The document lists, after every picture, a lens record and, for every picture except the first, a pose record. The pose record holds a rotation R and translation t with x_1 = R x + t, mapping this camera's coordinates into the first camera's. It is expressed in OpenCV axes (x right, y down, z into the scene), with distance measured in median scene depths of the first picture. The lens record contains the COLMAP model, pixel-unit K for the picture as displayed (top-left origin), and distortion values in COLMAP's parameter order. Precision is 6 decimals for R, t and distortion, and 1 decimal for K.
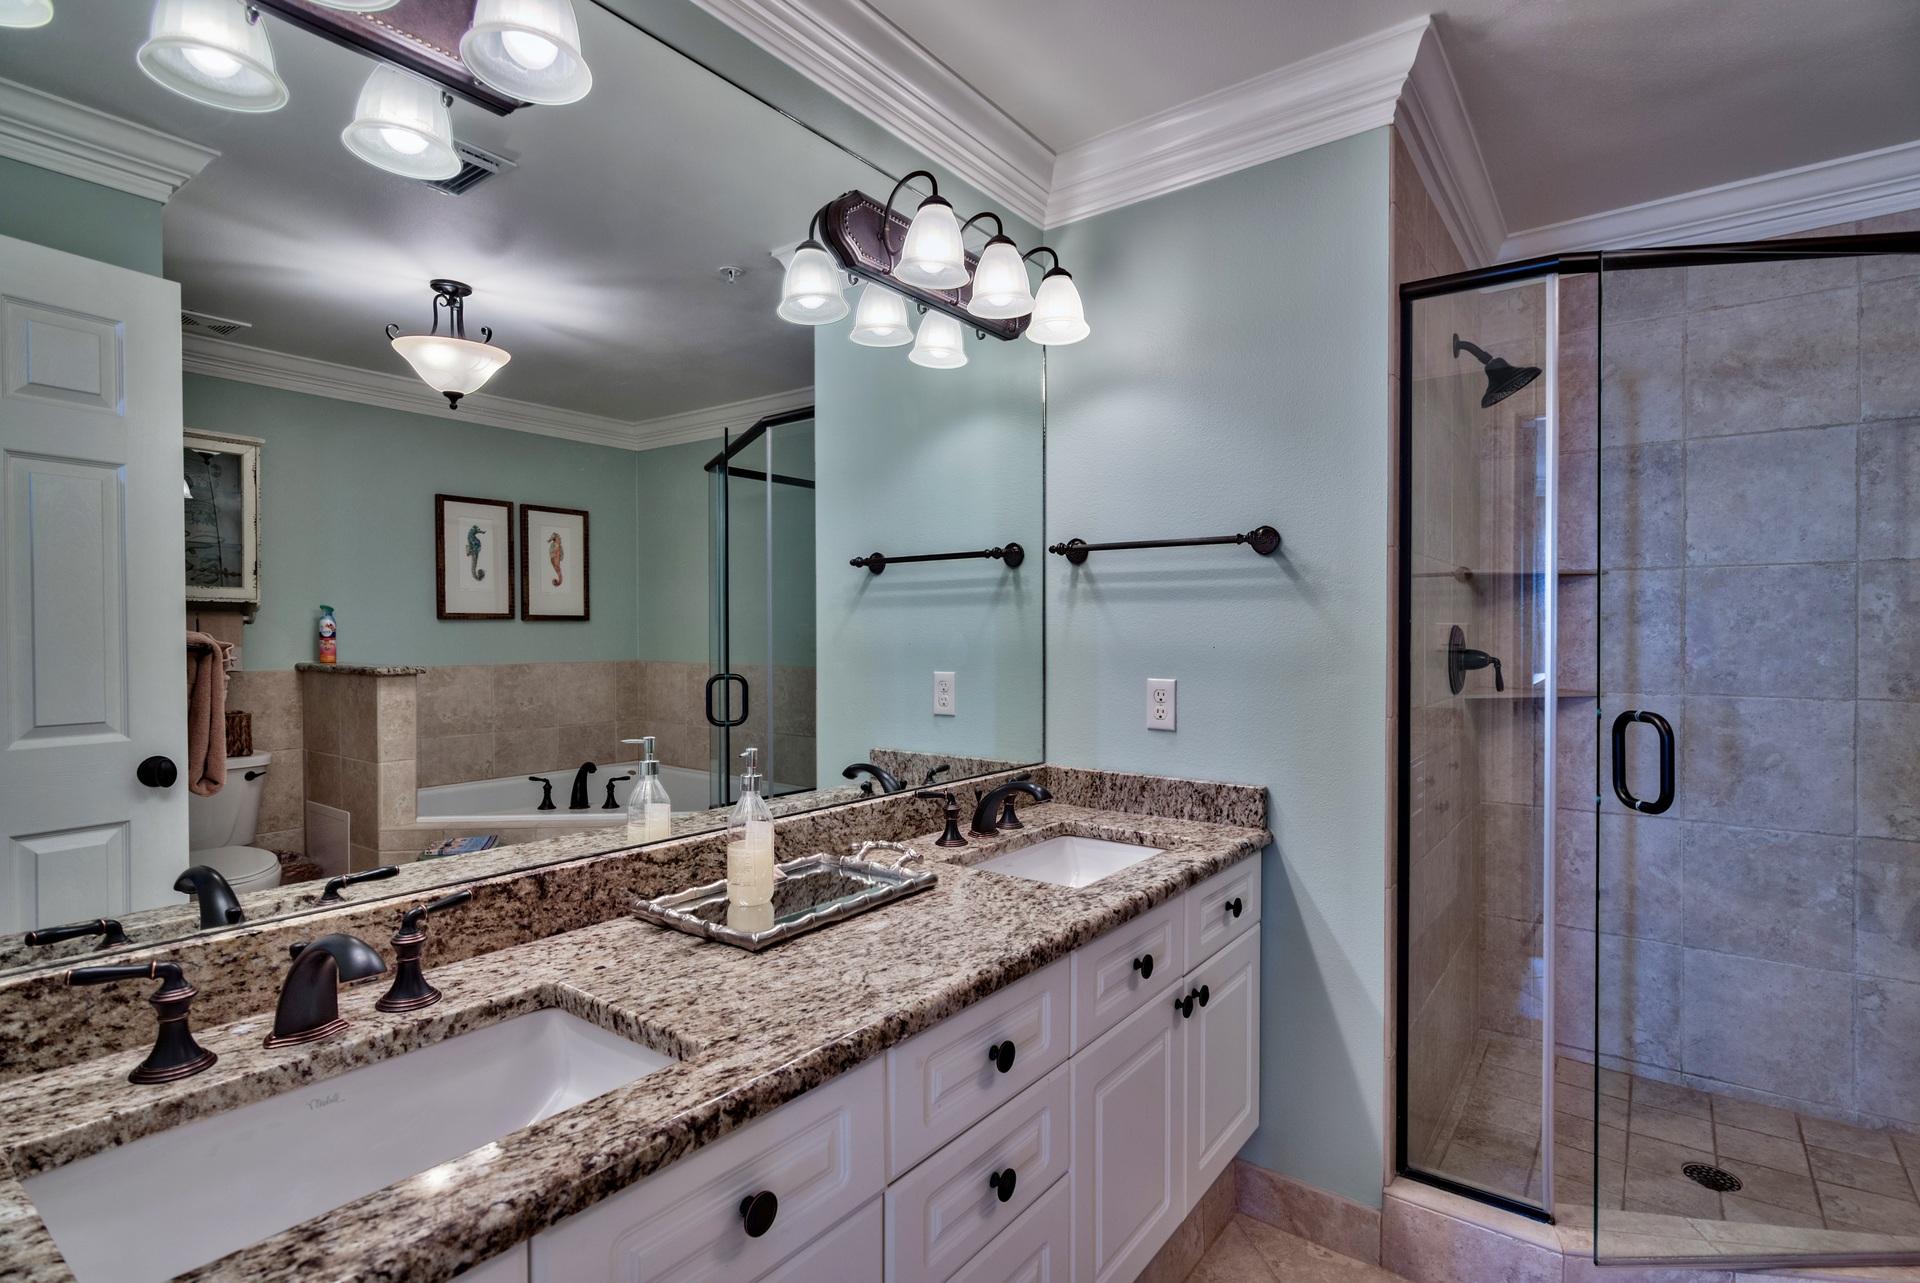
lens RADIAL K [[949.4, 0, 955.2], [0, 949.4, 640.2], [0, 0, 1]] dist [-0.007844, 0.001961]
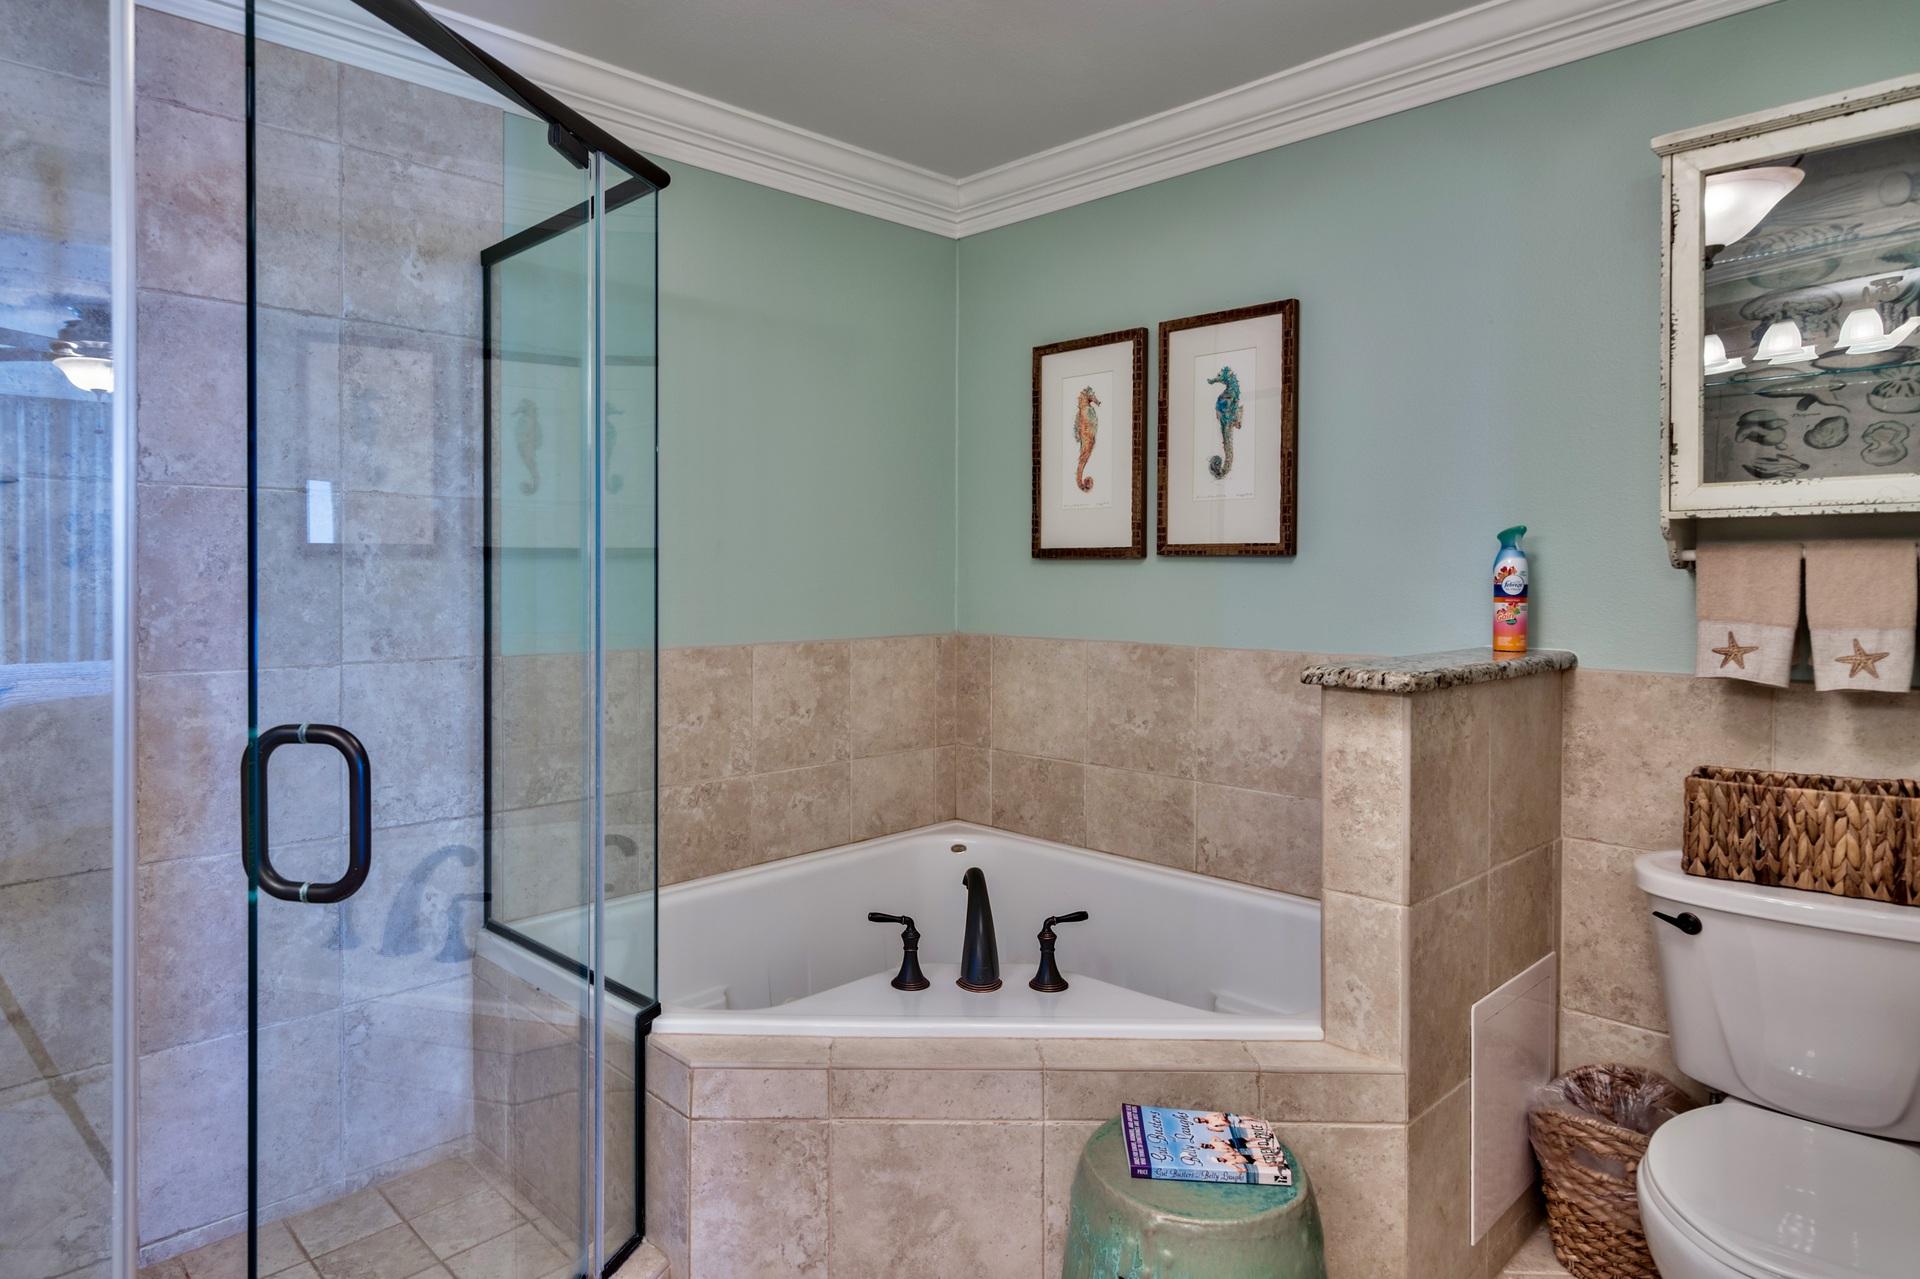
lens RADIAL K [[1159.3, 0, 918.8], [0, 1159.3, 587.5], [0, 0, 1]] dist [0.005699, 0.001192]
pose [[0.162272, -0.010371, 0.986692, 0.064323], [0.005237, 0.999940, 0.009649, -0.008963], [-0.986732, 0.003602, 0.162317, 0.355627]]
